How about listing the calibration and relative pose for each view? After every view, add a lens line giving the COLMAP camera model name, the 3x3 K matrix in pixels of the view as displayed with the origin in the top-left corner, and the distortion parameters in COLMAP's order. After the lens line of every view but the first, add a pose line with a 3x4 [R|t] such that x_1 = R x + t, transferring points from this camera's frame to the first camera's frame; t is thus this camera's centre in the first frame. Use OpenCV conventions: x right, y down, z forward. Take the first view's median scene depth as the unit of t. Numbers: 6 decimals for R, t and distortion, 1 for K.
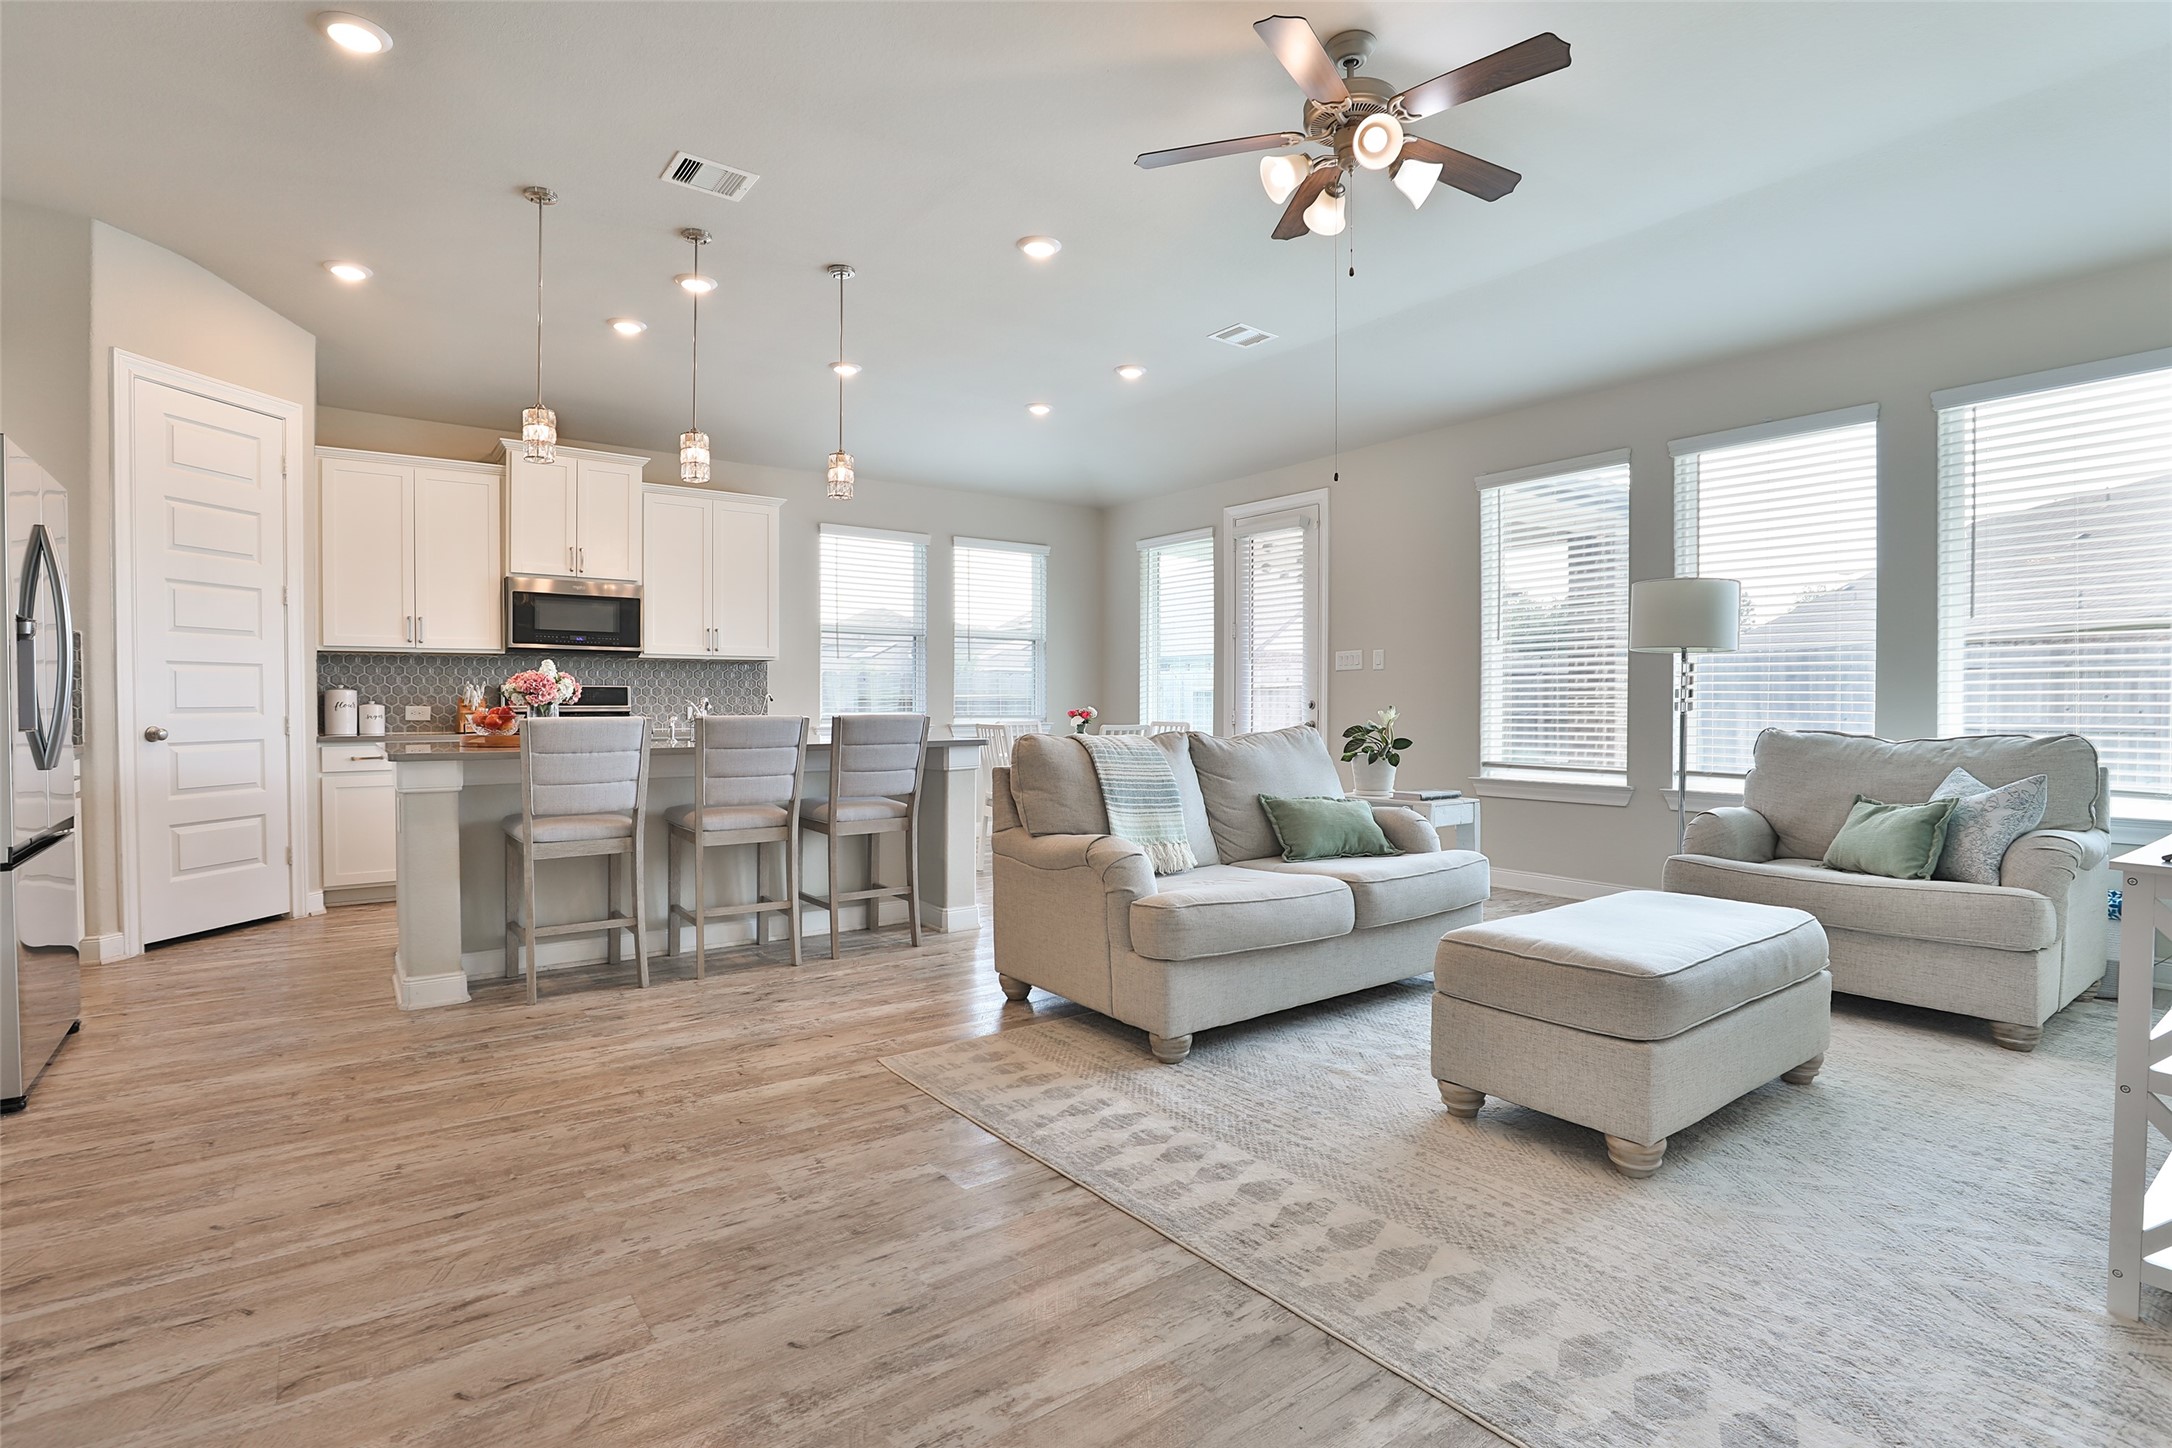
lens RADIAL K [[1048.1, 0, 1084.8], [0, 1048.1, 712.7], [0, 0, 1]] dist [-0.044486, 0.012478]
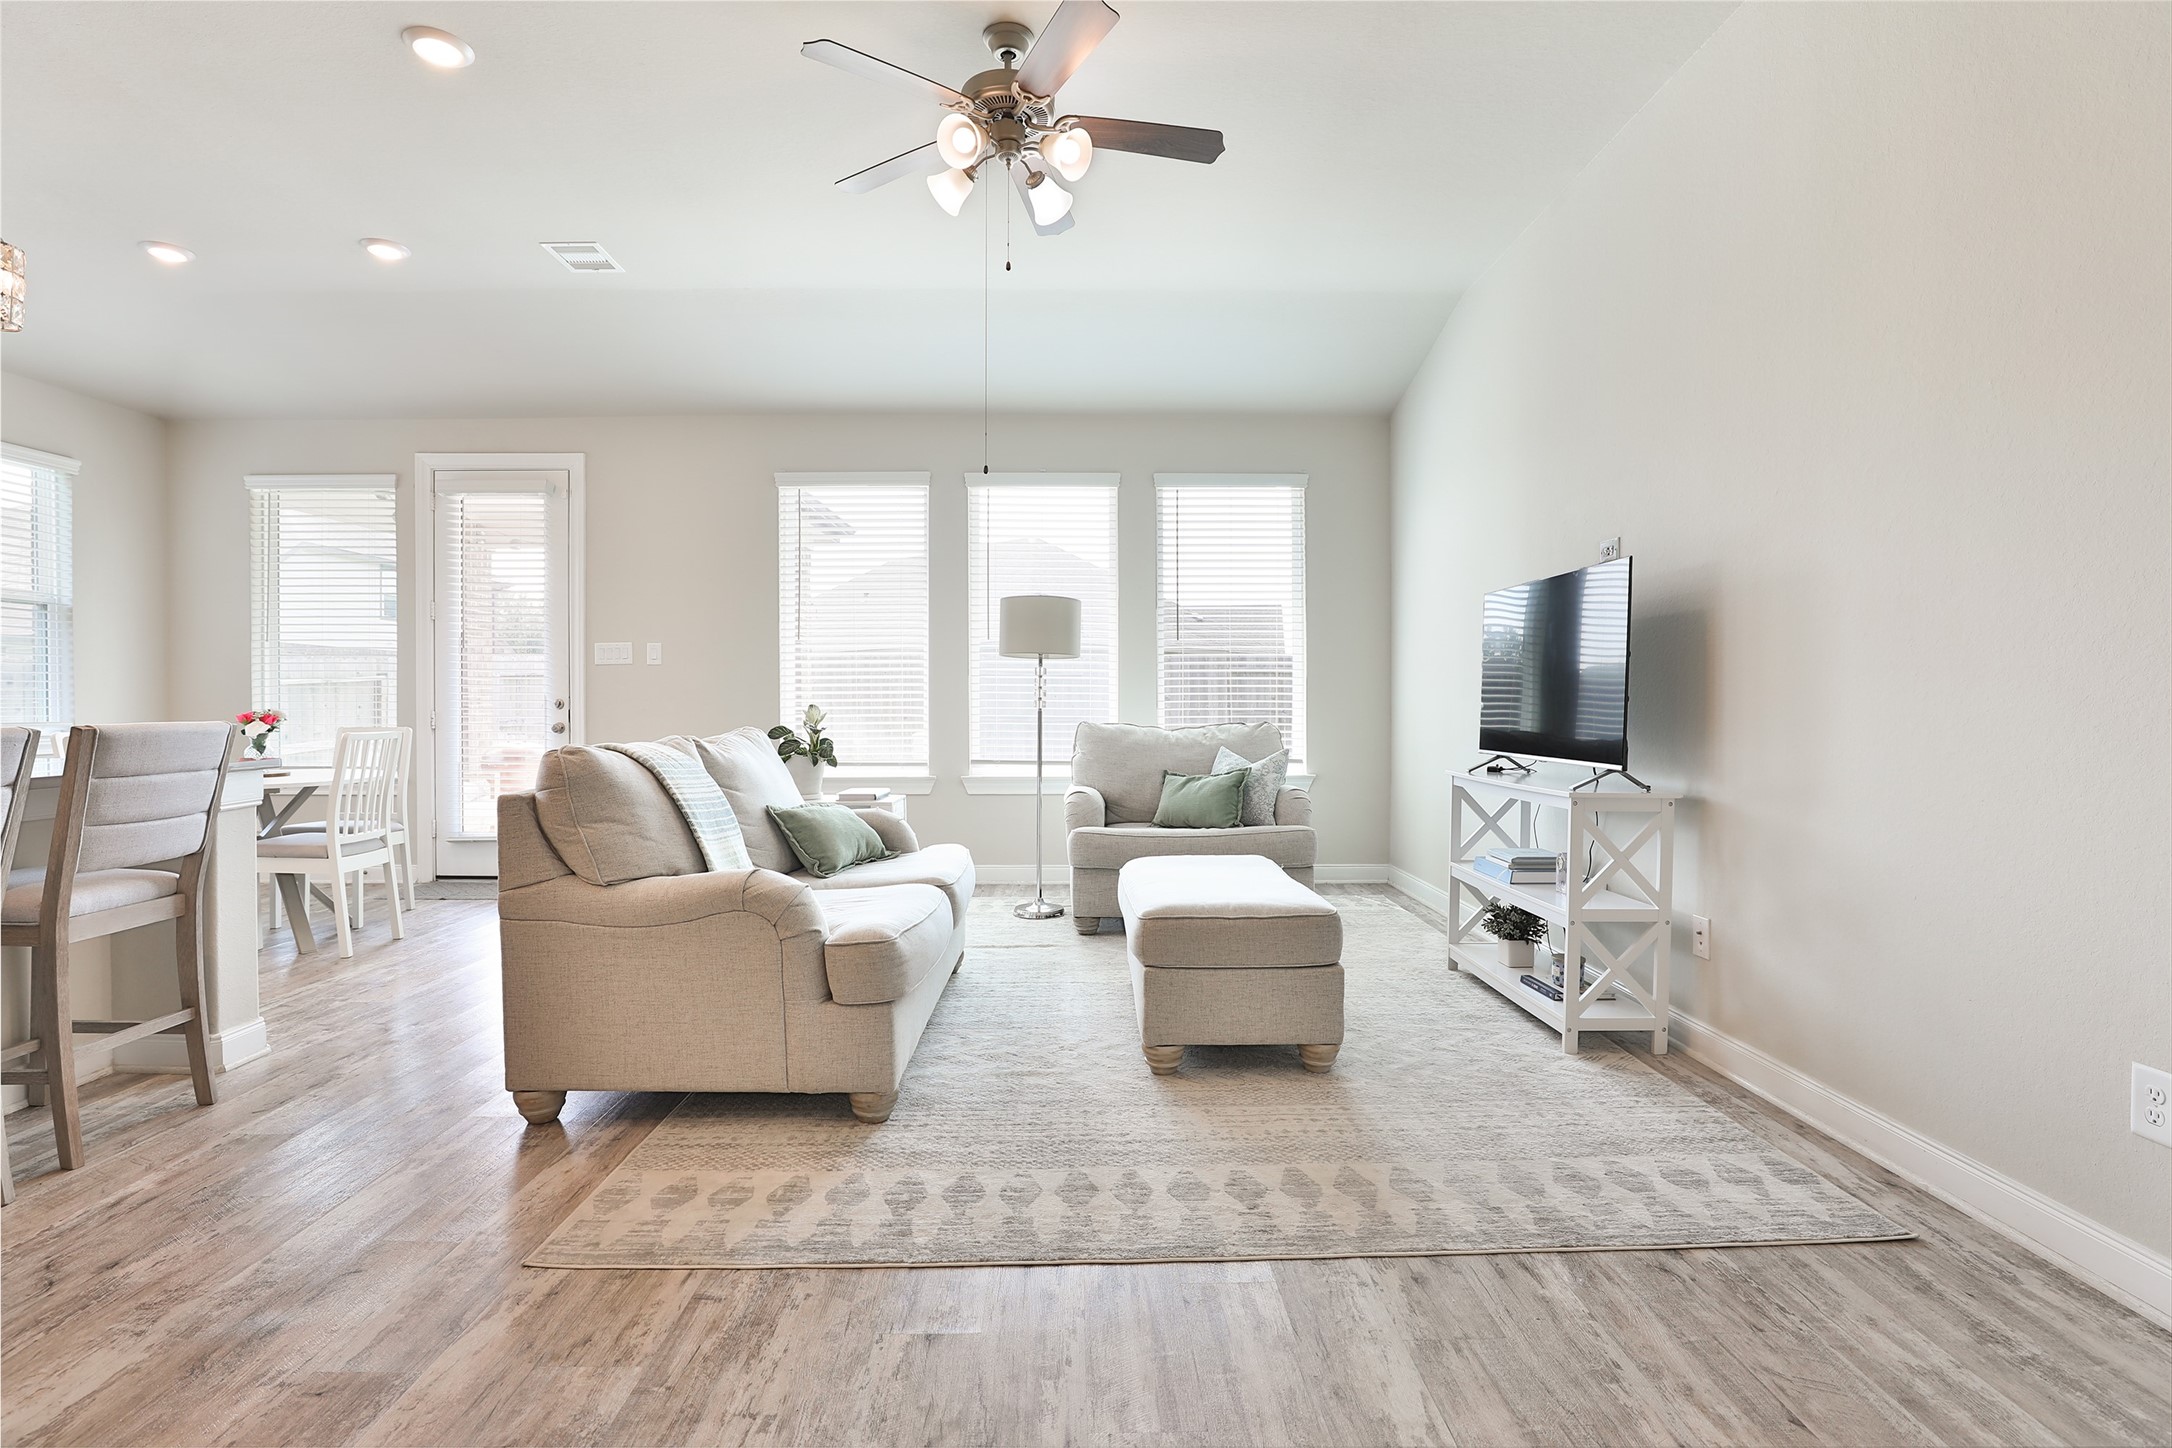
lens RADIAL K [[1048.1, 0, 1091.7], [0, 1048.1, 712.9], [0, 0, 1]] dist [-0.044486, 0.012478]
pose [[0.581675, -0.009204, 0.813369, -0.450232], [0.008351, 0.999951, 0.005343, -0.002625], [-0.813378, 0.003684, 0.581724, 0.318483]]
